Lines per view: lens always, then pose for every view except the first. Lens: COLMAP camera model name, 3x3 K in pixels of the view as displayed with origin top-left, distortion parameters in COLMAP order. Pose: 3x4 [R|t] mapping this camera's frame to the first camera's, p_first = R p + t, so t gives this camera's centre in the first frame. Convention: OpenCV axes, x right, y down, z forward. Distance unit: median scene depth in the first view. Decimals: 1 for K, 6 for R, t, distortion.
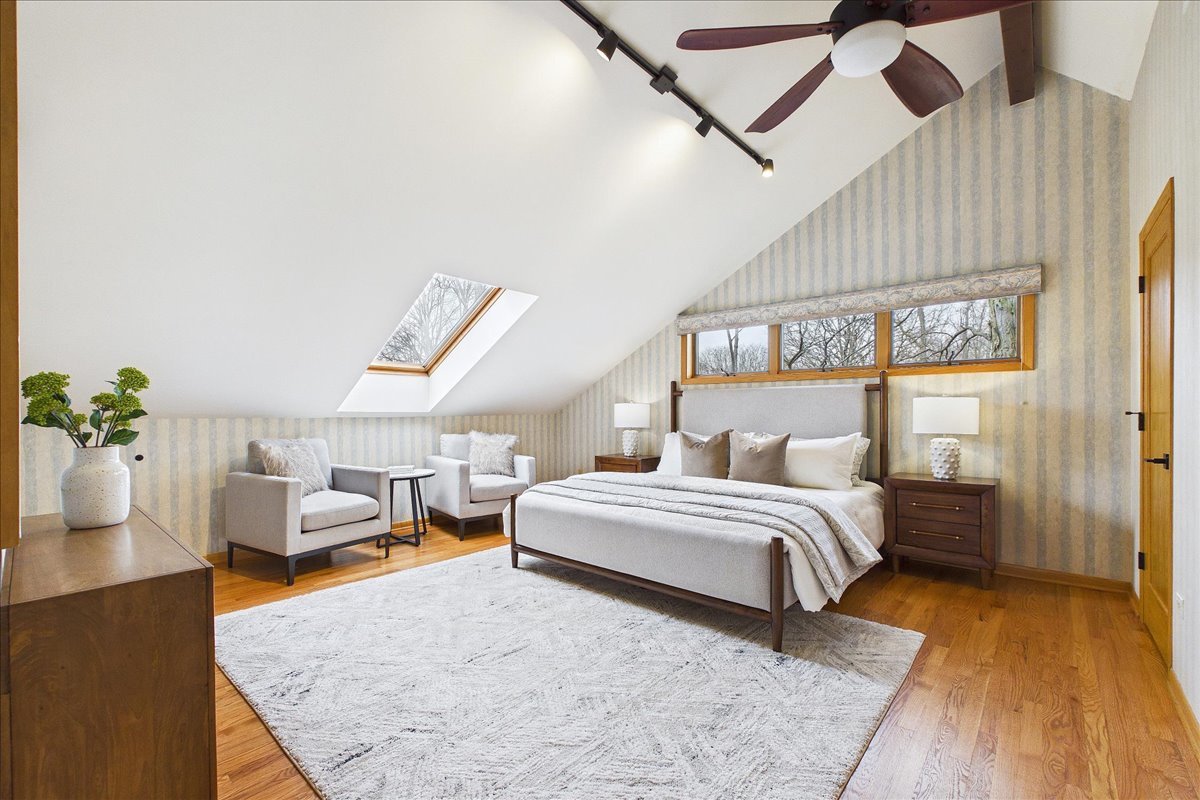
lens RADIAL K [[507.2, 0, 601.2], [0, 507.2, 408.9], [0, 0, 1]] dist [0.000960, -0.000054]
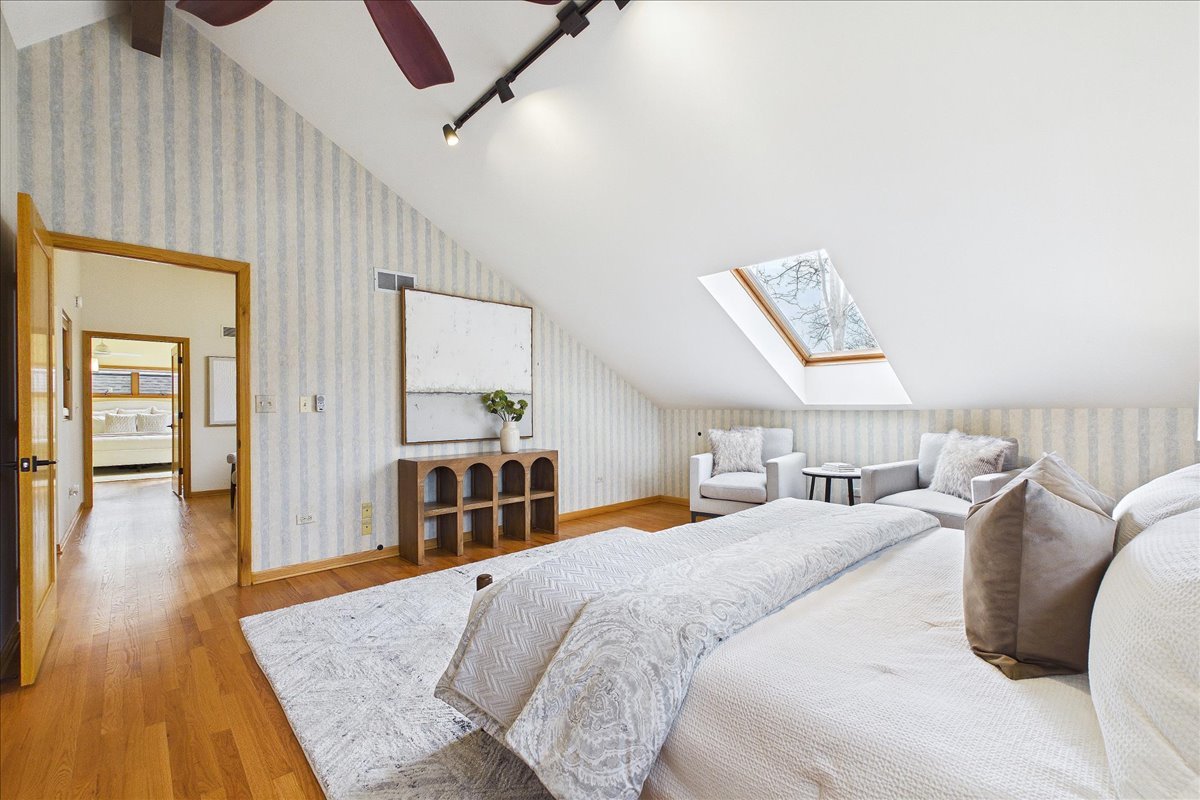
lens RADIAL K [[507.2, 0, 601.2], [0, 507.2, 408.9], [0, 0, 1]] dist [0.000960, -0.000054]
pose [[-0.105611, 0.008677, -0.994370, 0.562987], [0.013980, 0.999876, 0.007240, 0.001050], [0.994309, -0.013137, -0.105720, 0.666987]]
